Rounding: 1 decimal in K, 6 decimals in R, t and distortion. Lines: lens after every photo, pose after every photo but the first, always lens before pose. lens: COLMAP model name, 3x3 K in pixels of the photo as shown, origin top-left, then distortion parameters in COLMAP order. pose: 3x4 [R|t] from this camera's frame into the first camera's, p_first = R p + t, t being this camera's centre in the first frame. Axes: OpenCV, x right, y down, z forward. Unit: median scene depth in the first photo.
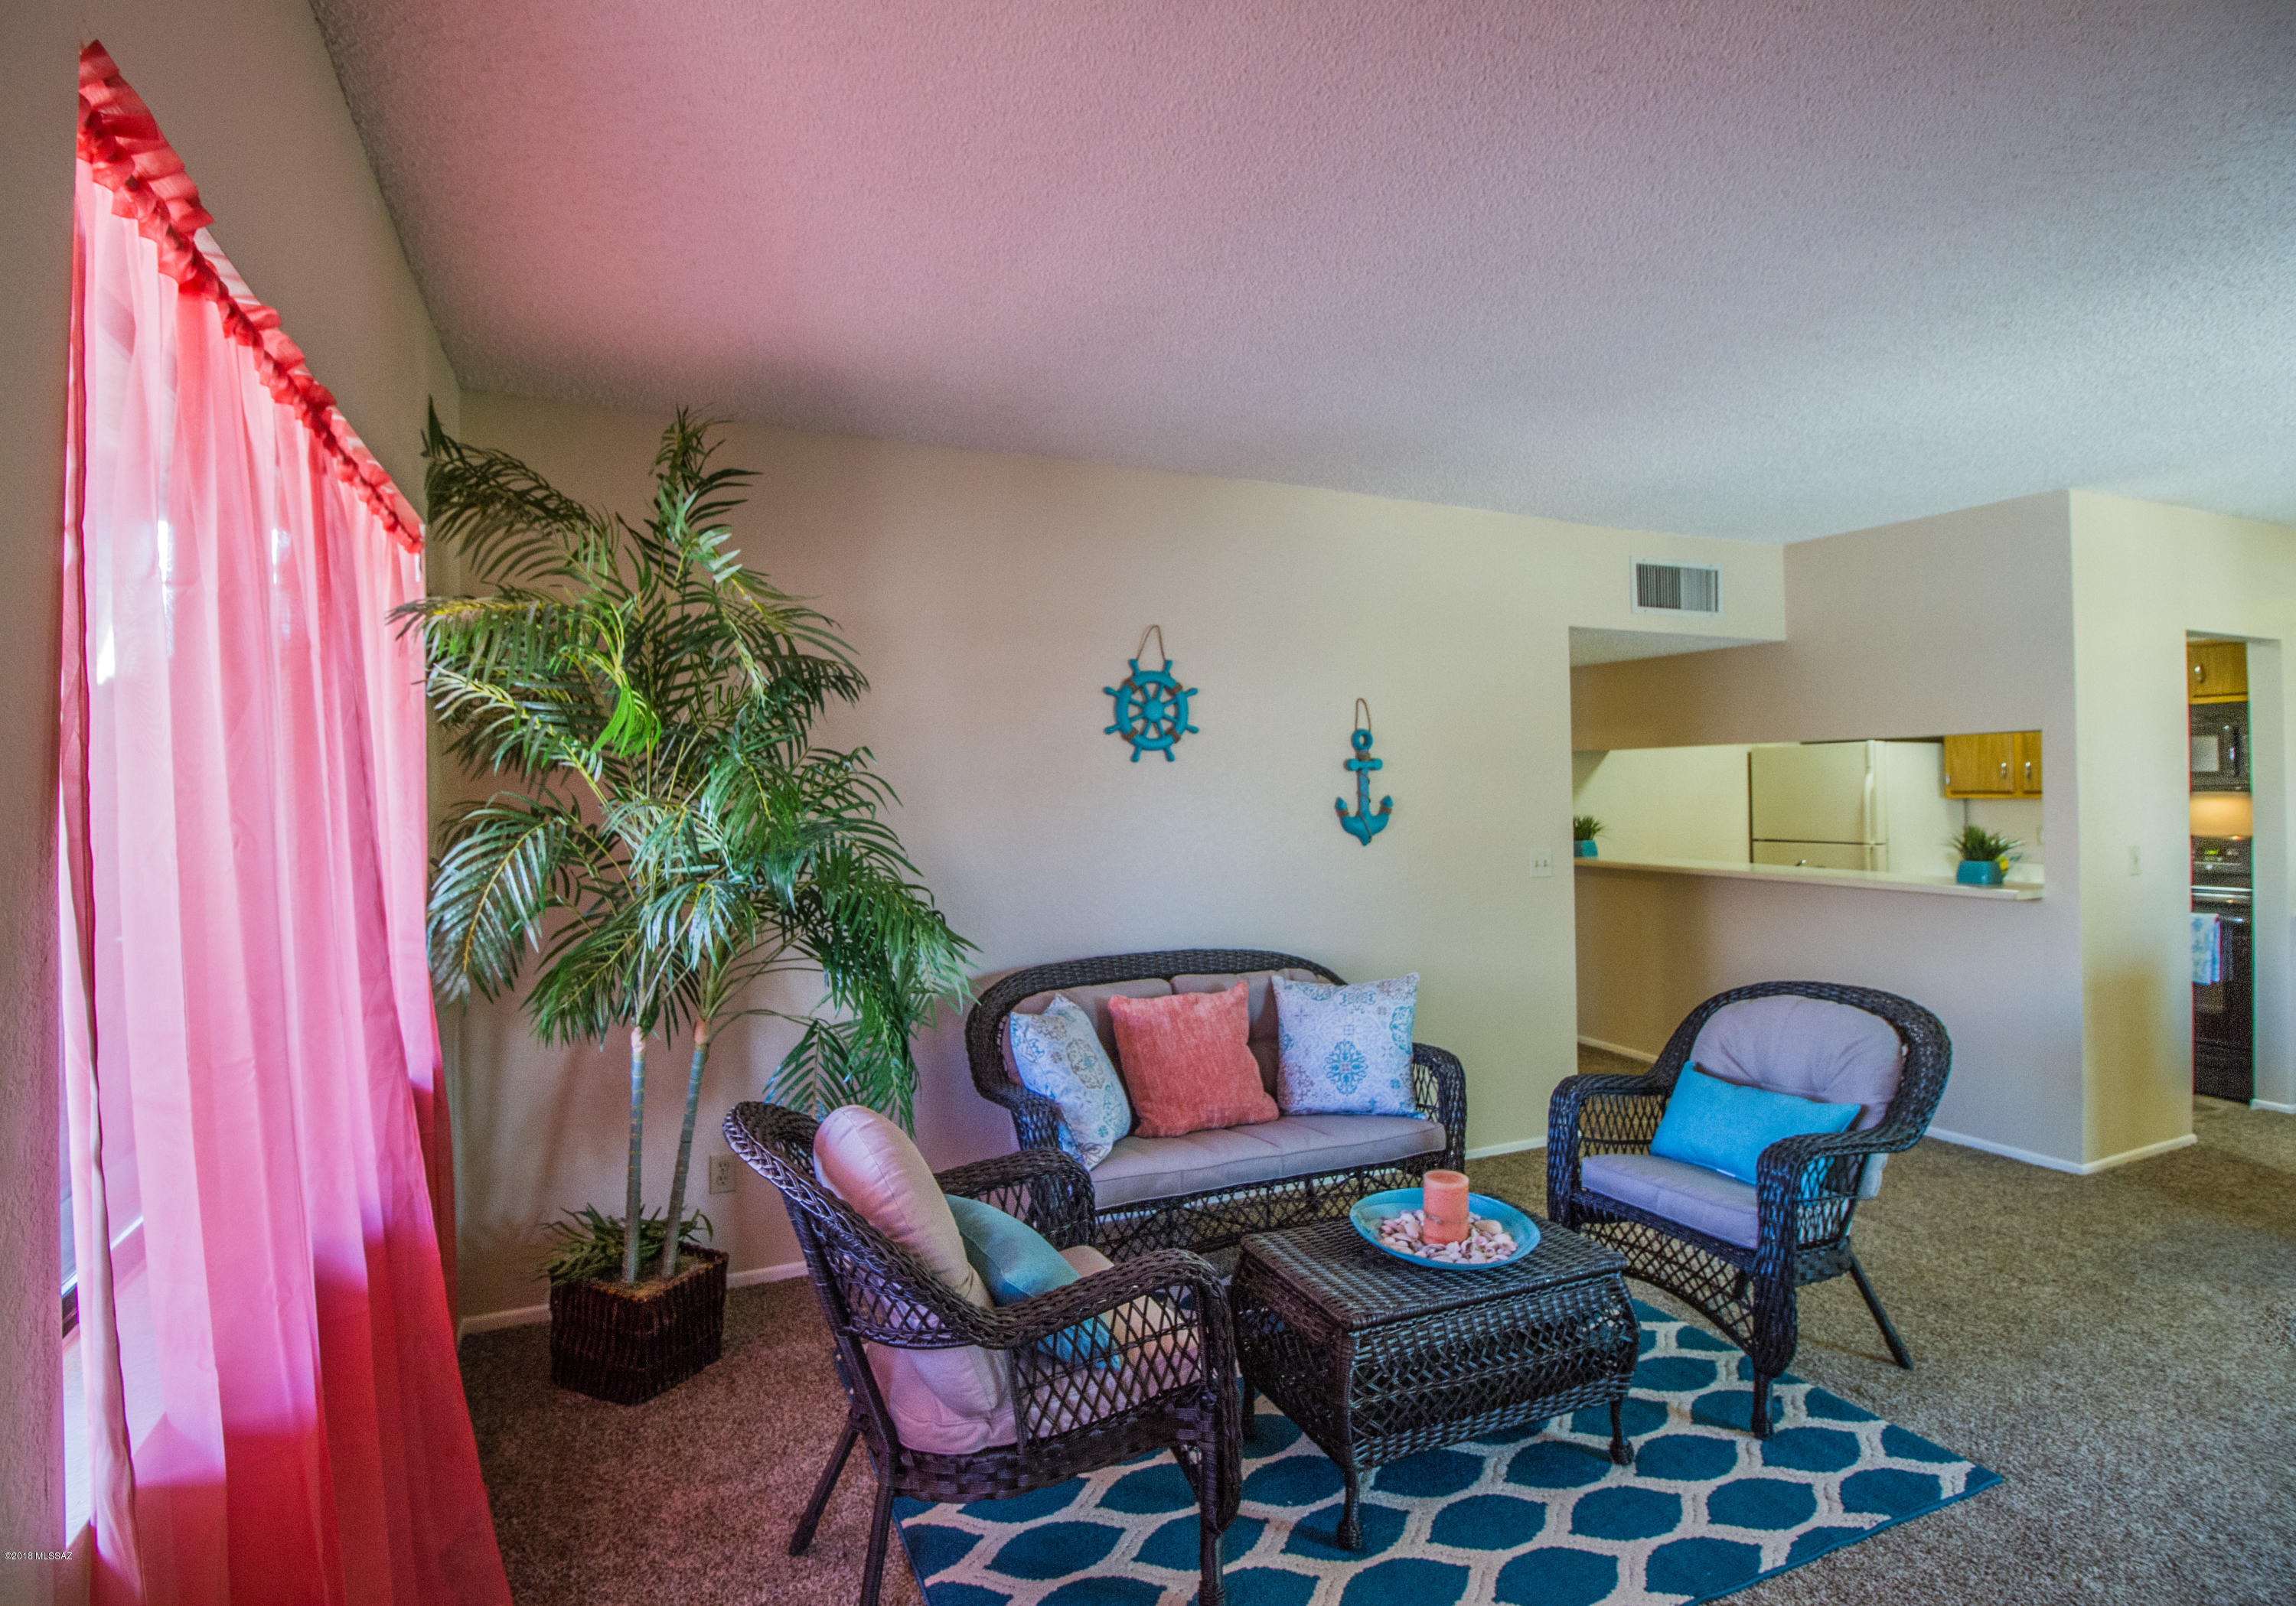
lens RADIAL K [[1121.1, 0, 1126.4], [0, 1121.1, 769.2], [0, 0, 1]] dist [-0.003251, -0.010393]
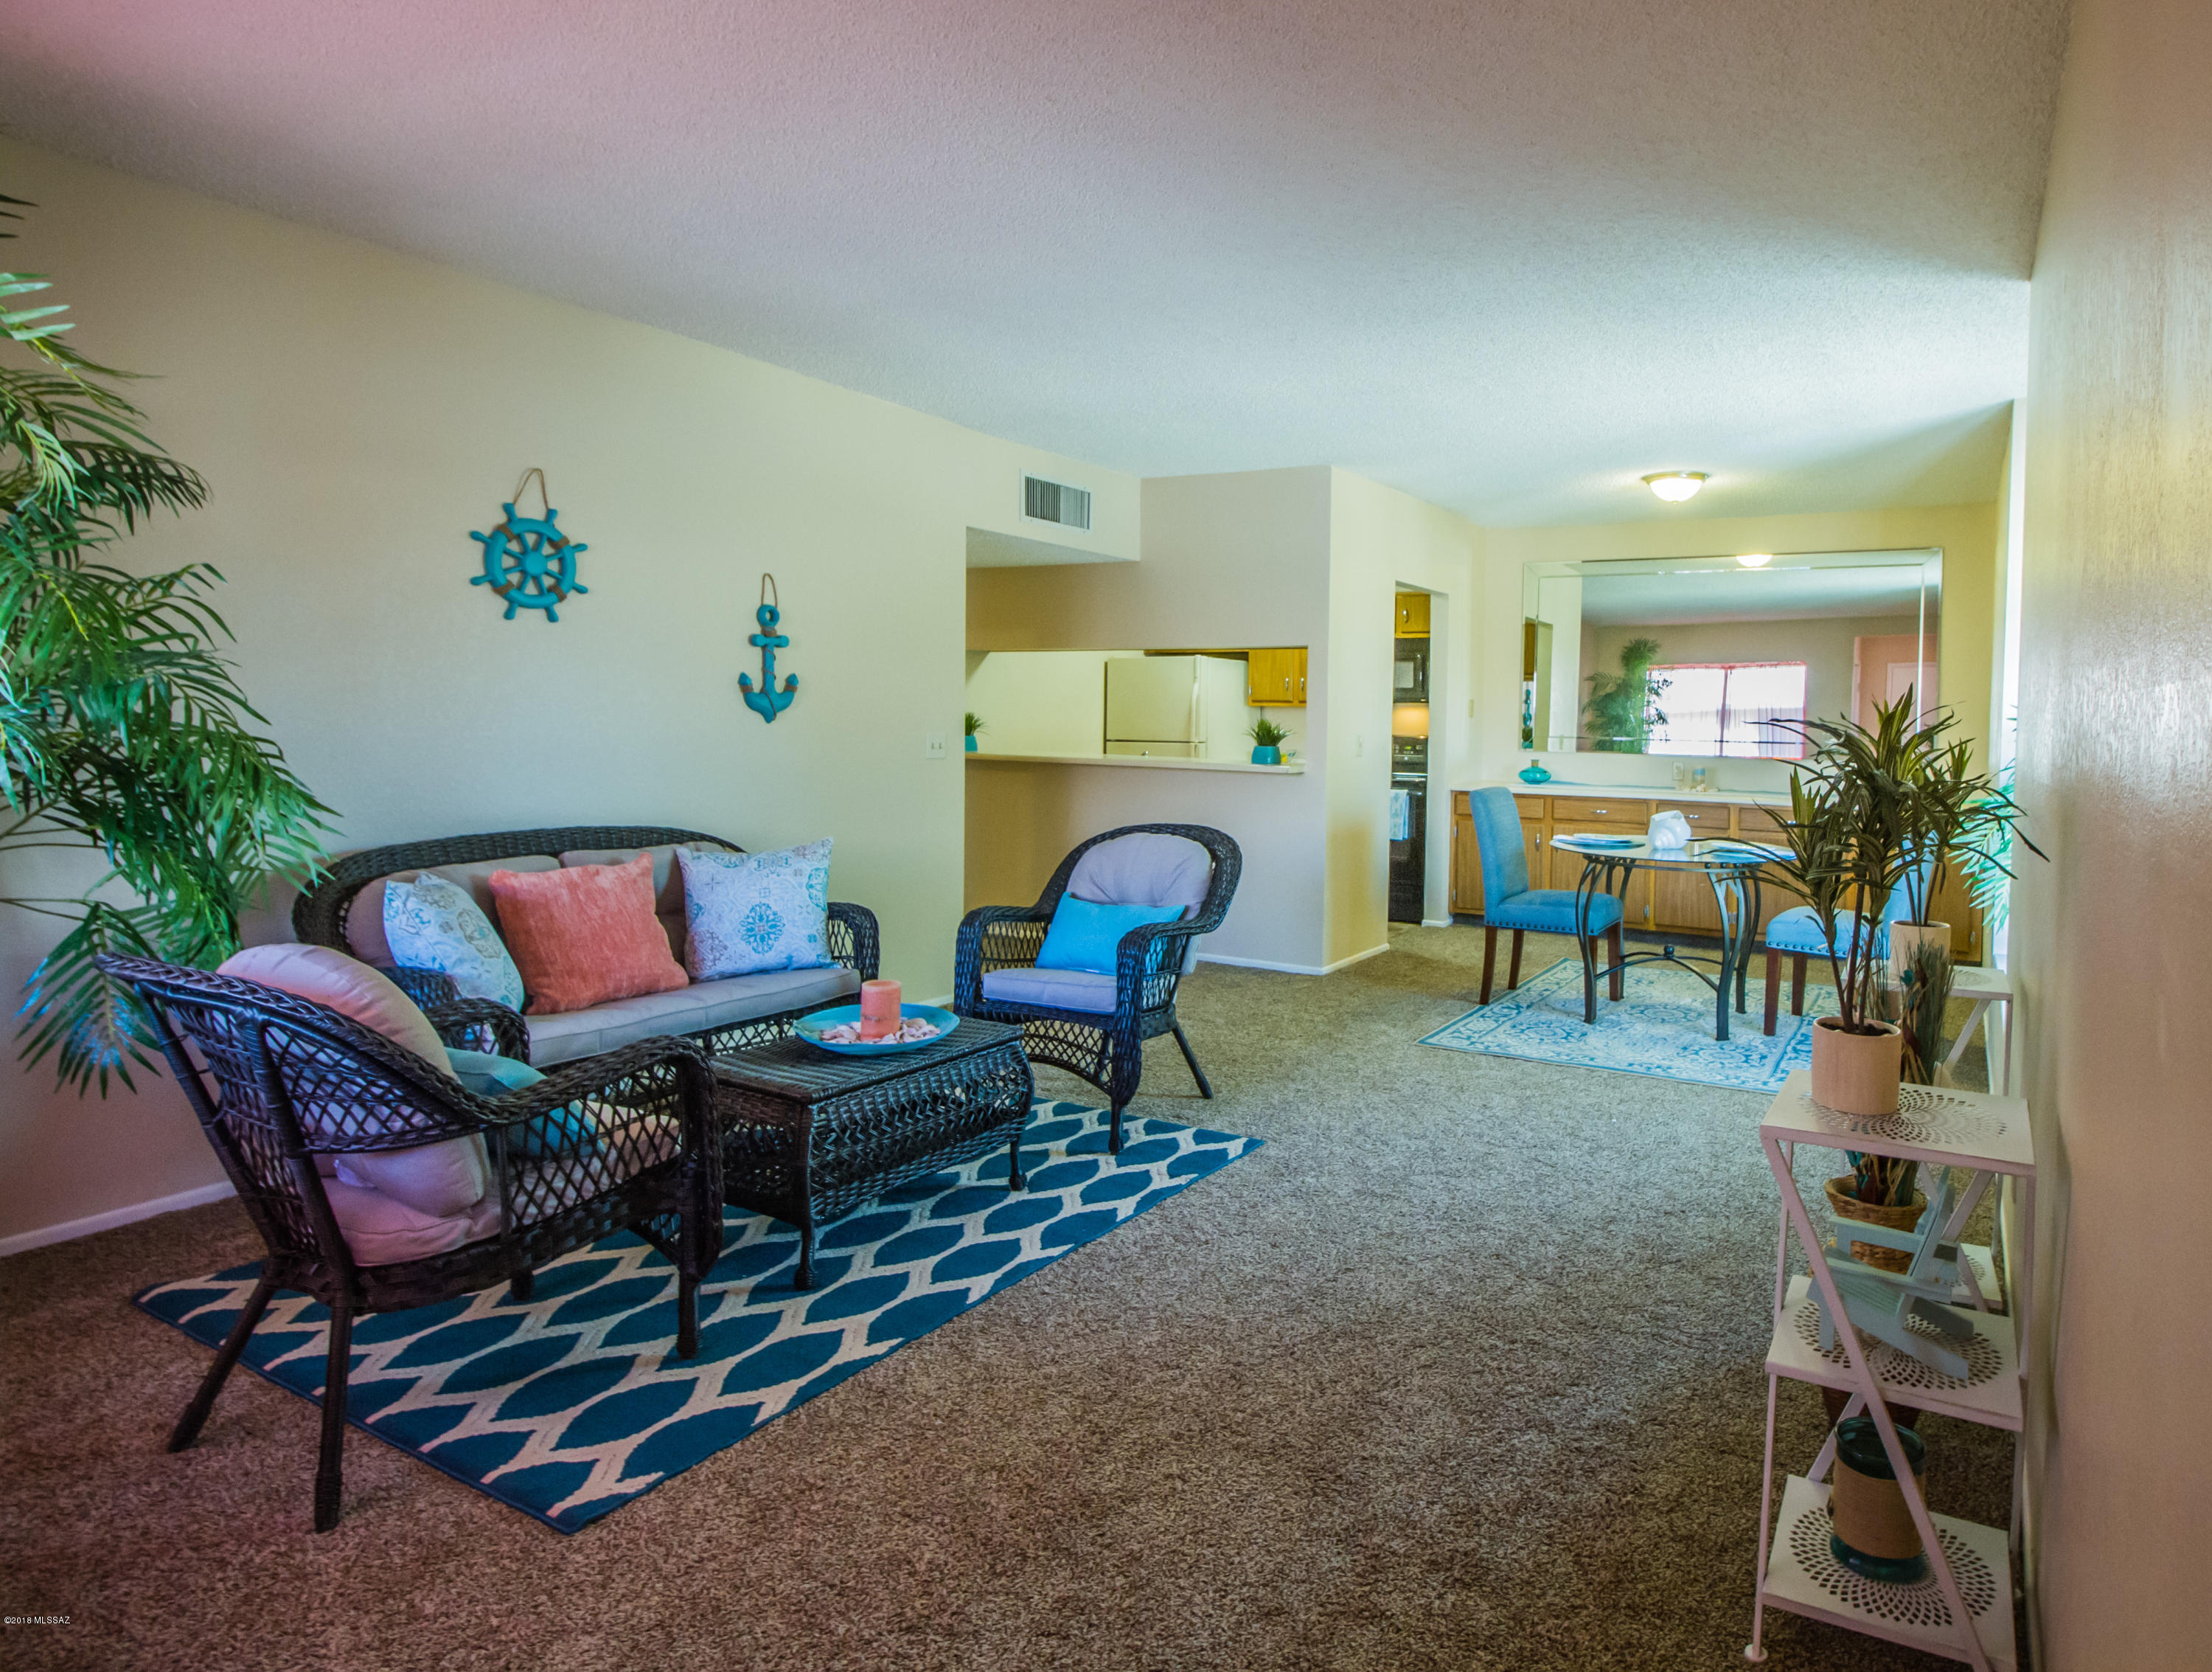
lens RADIAL K [[1242.2, 0, 1306.2], [0, 1242.2, 746.3], [0, 0, 1]] dist [0.000182, -0.012847]
pose [[0.779284, 0.007177, 0.626630, -0.131942], [-0.035222, 0.998855, 0.032363, 0.045967], [-0.625681, -0.047291, 0.778645, -0.194859]]
